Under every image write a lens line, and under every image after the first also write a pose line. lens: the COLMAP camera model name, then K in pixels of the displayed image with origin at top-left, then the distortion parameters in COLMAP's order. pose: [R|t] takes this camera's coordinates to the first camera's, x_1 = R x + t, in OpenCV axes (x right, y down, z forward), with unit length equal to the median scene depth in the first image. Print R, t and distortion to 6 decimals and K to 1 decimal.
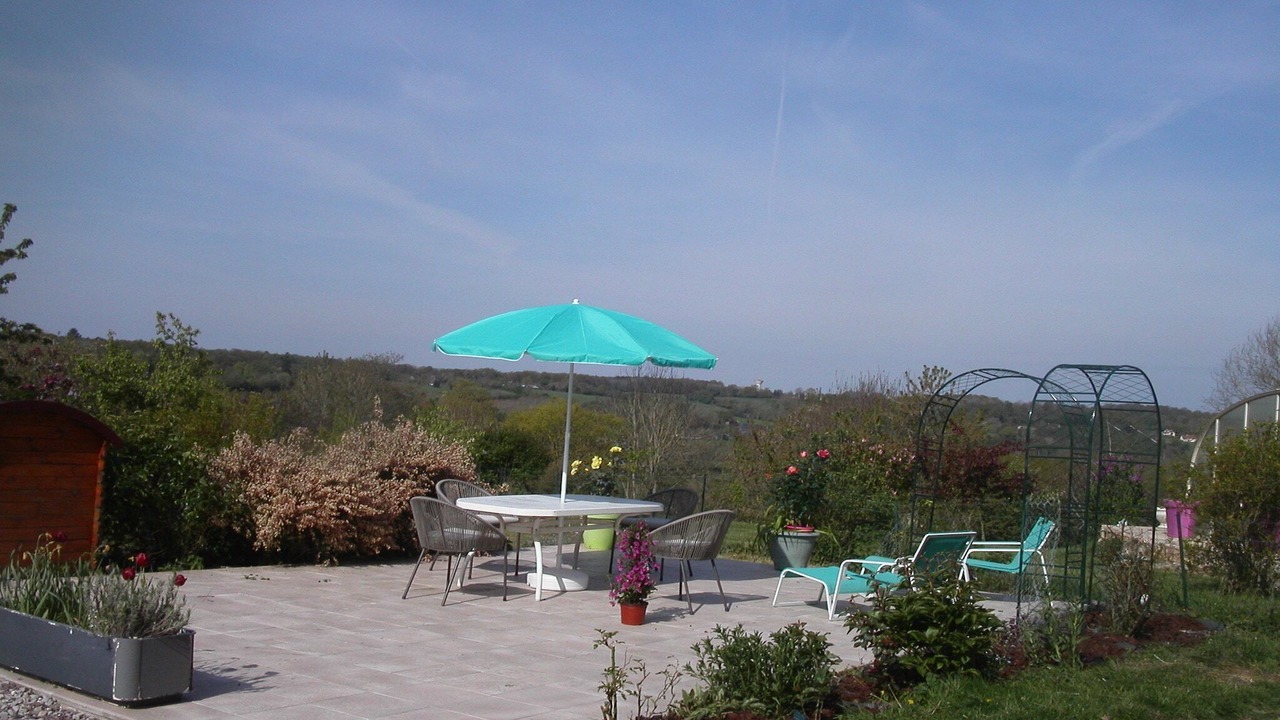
lens RADIAL K [[1454.3, 0, 640.0], [0, 1454.3, 360.0], [0, 0, 1]] dist [-0.118224, -0.033787]
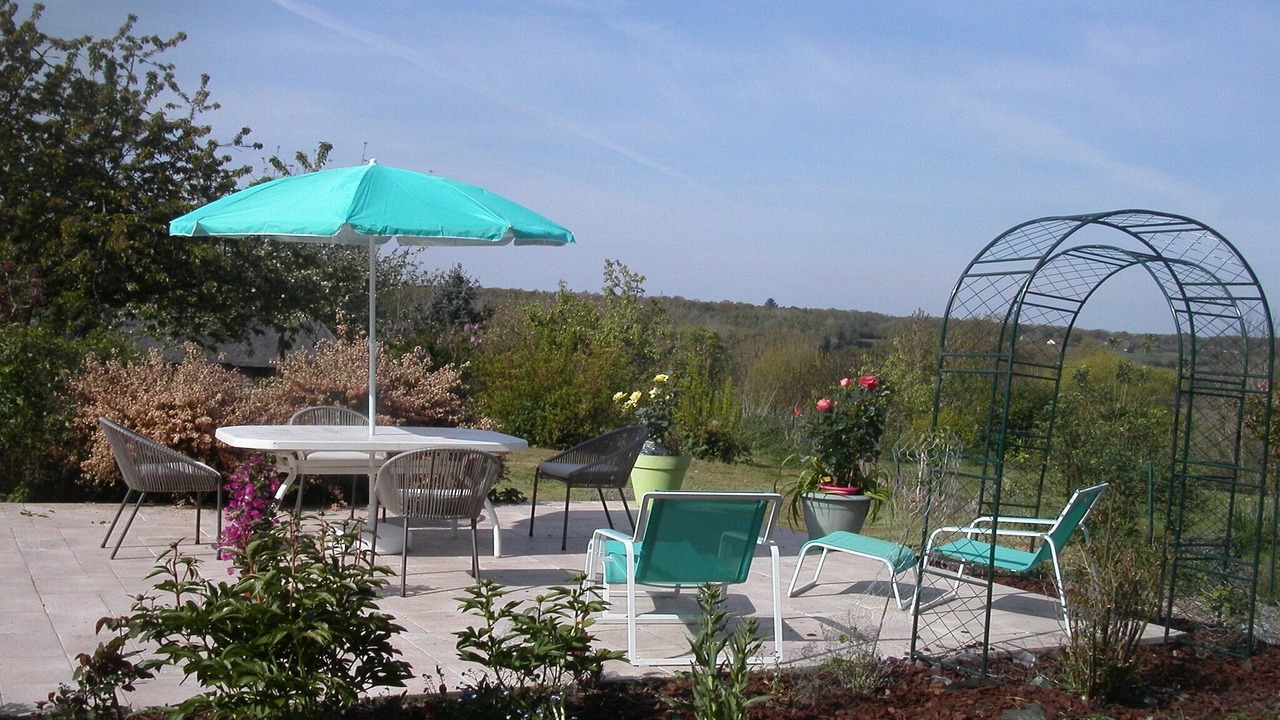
lens RADIAL K [[1454.3, 0, 640.0], [0, 1454.3, 360.0], [0, 0, 1]] dist [-0.118224, -0.033787]
pose [[0.890889, -0.001342, -0.454219, 0.341021], [0.011782, 0.999727, 0.020154, 0.039345], [0.454068, -0.023307, 0.890662, 0.340533]]
